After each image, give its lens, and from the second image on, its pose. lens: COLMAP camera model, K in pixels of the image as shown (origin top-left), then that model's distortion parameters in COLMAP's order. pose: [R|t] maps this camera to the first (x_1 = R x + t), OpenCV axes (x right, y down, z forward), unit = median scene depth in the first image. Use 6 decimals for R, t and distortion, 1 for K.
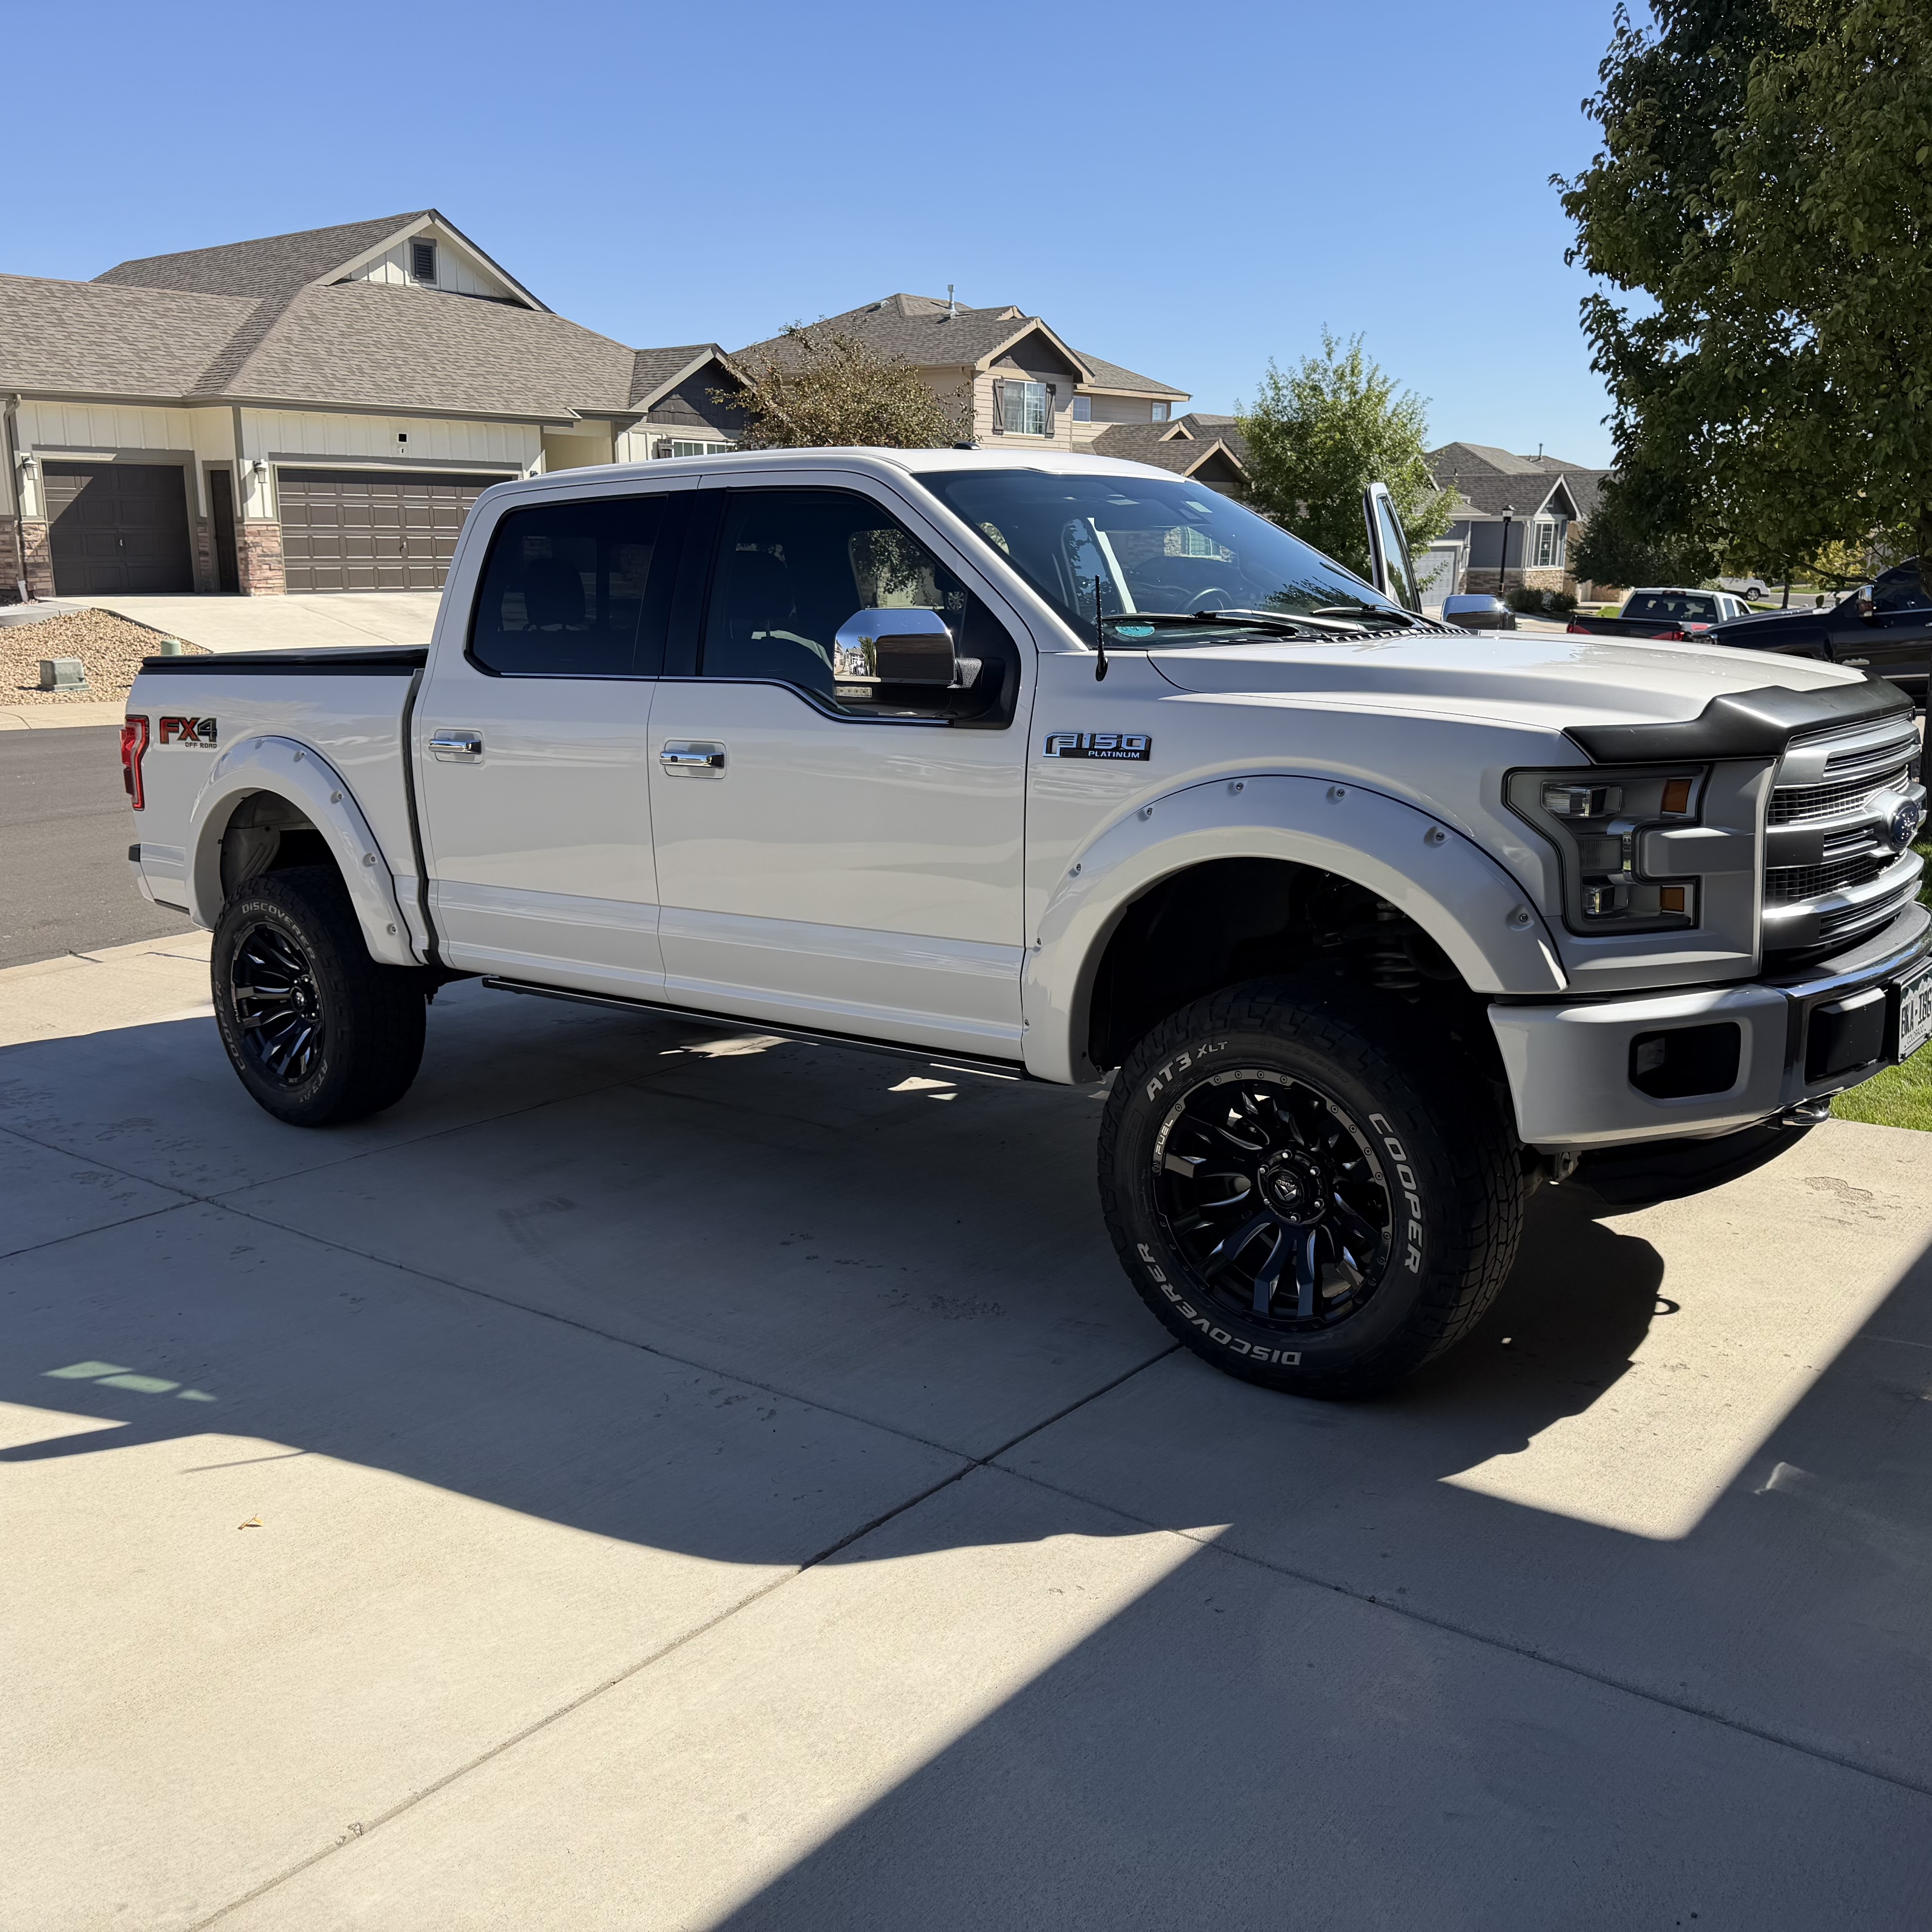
lens RADIAL K [[1872.8, 0, 968.8], [0, 1872.8, 974.0], [0, 0, 1]] dist [0.019177, 0.000000]
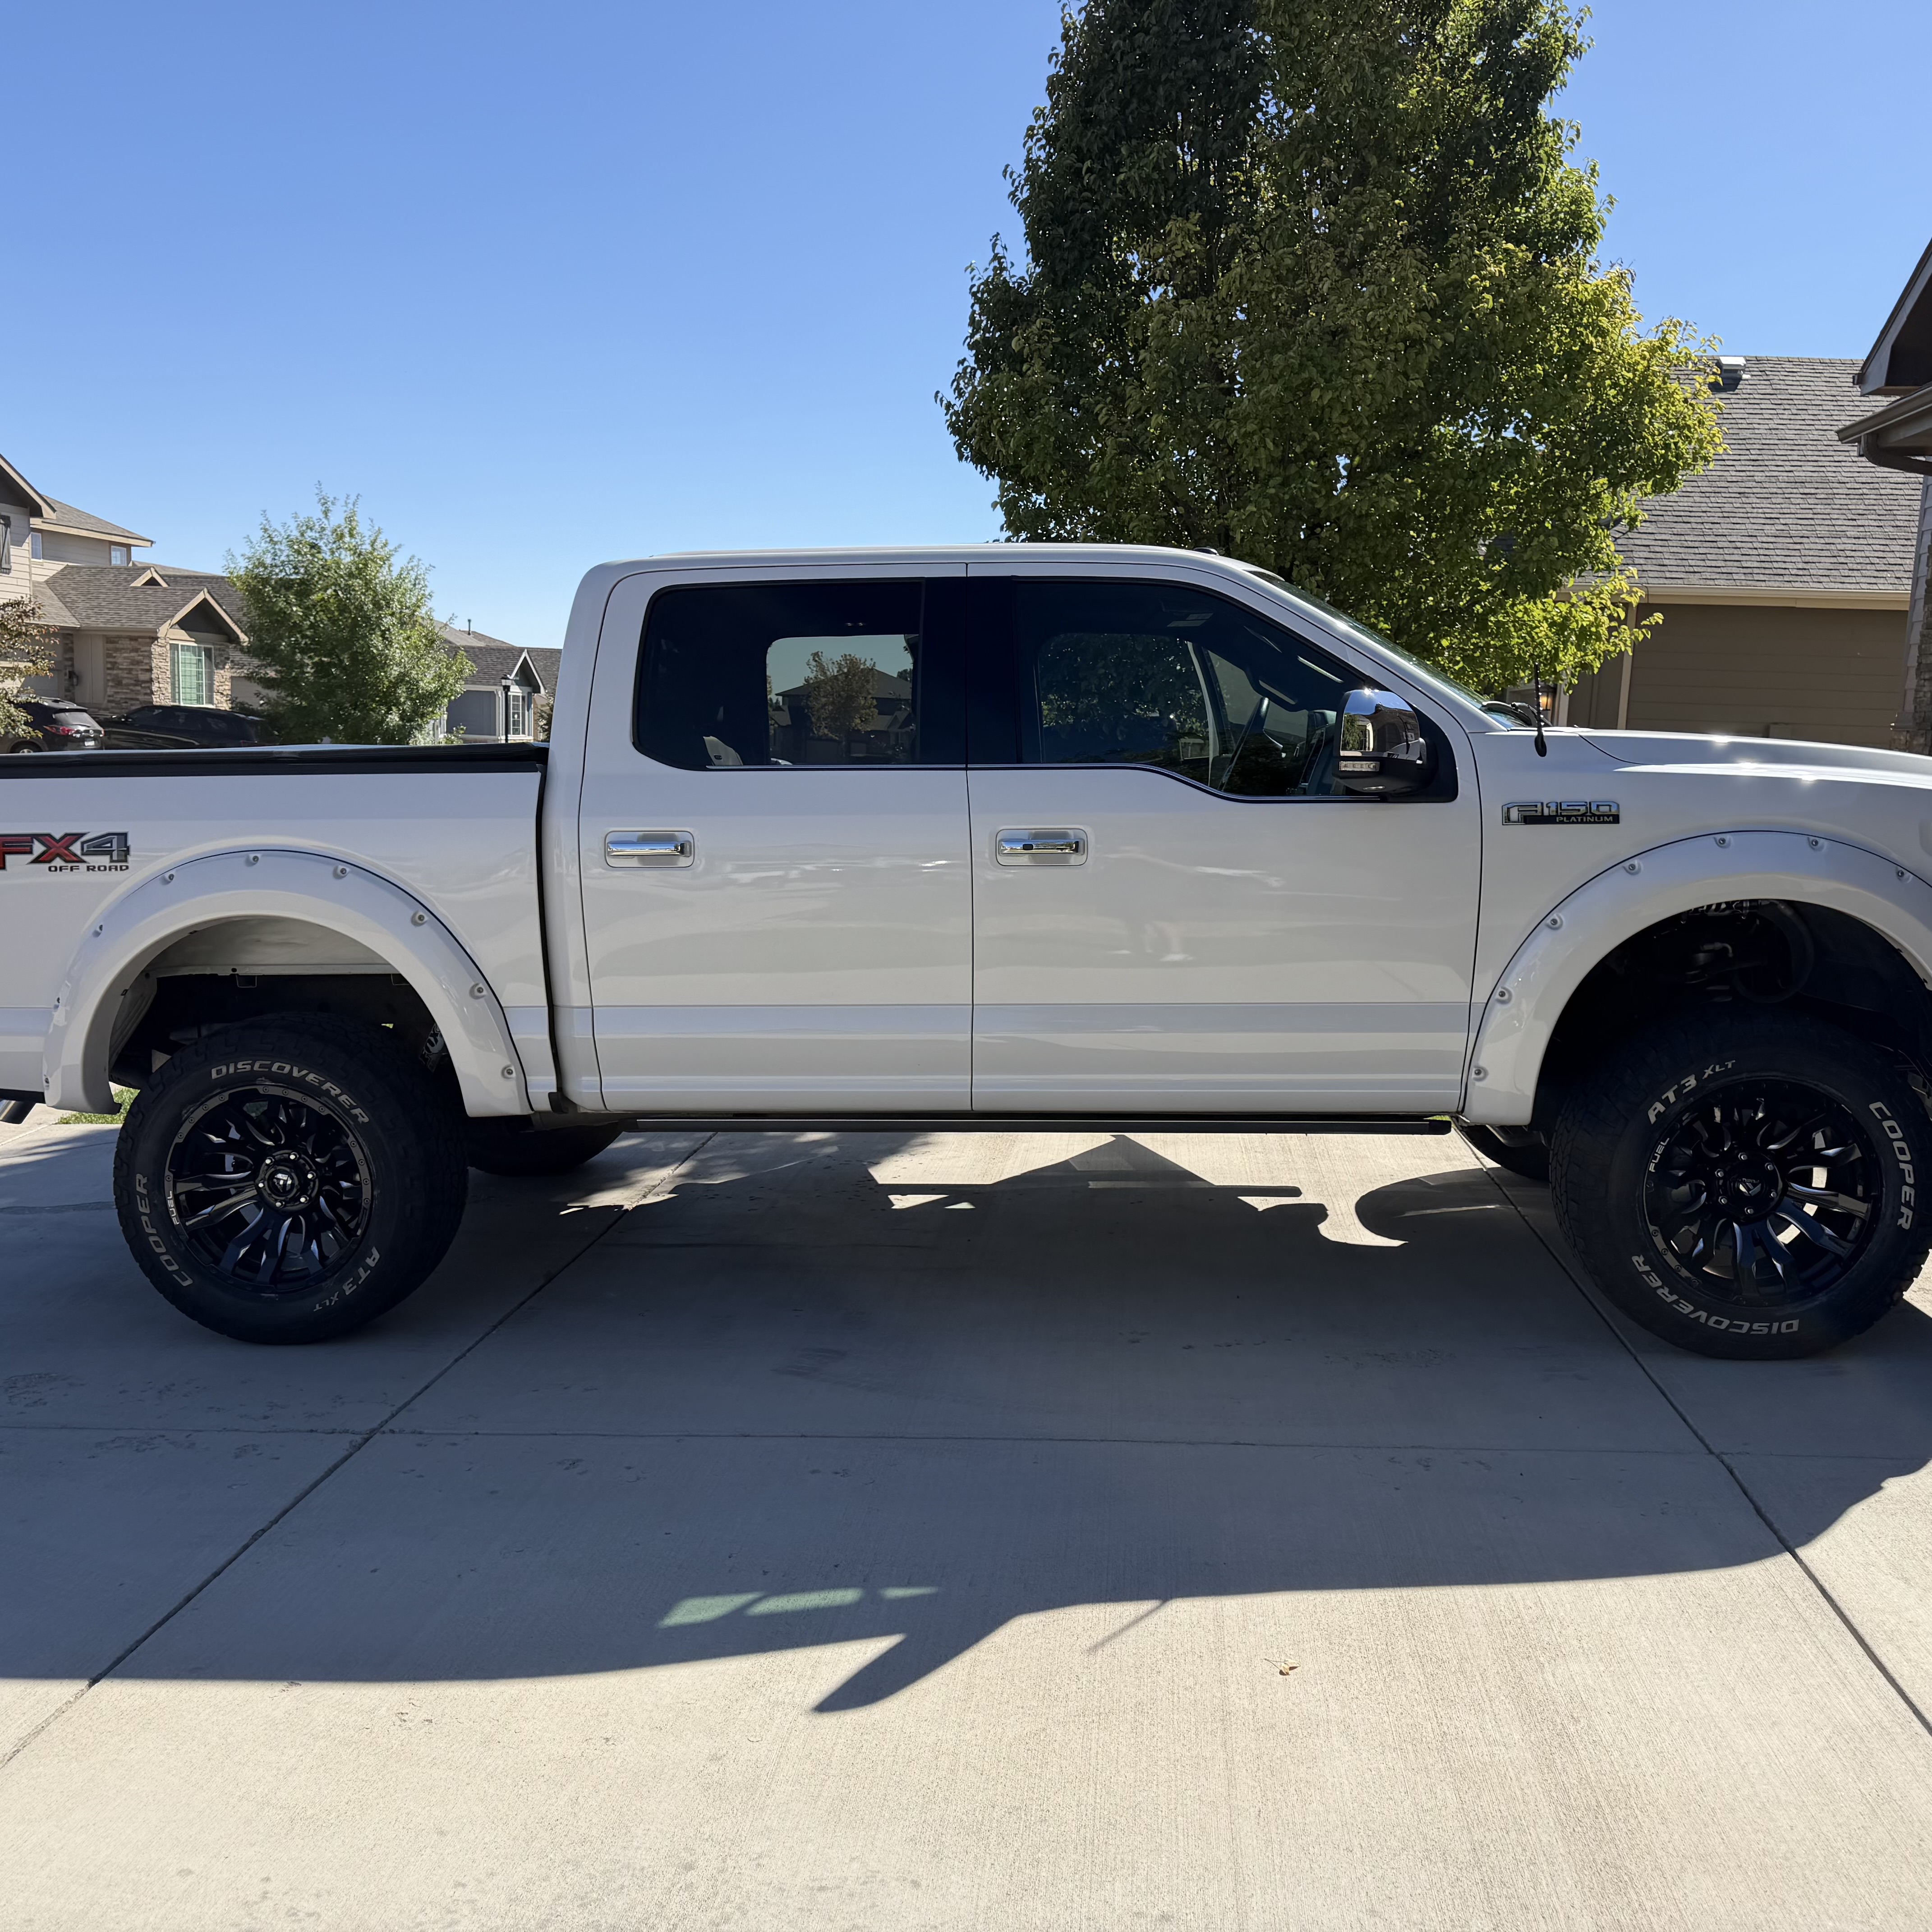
lens RADIAL K [[1872.8, 0, 1027.3], [0, 1872.8, 974.8], [0, 0, 1]] dist [0.019177, 0.000000]
pose [[0.829657, -0.053049, 0.555748, -0.603477], [0.101519, 0.993214, -0.056748, 0.003859], [-0.548966, 0.103500, 0.829412, 0.187920]]
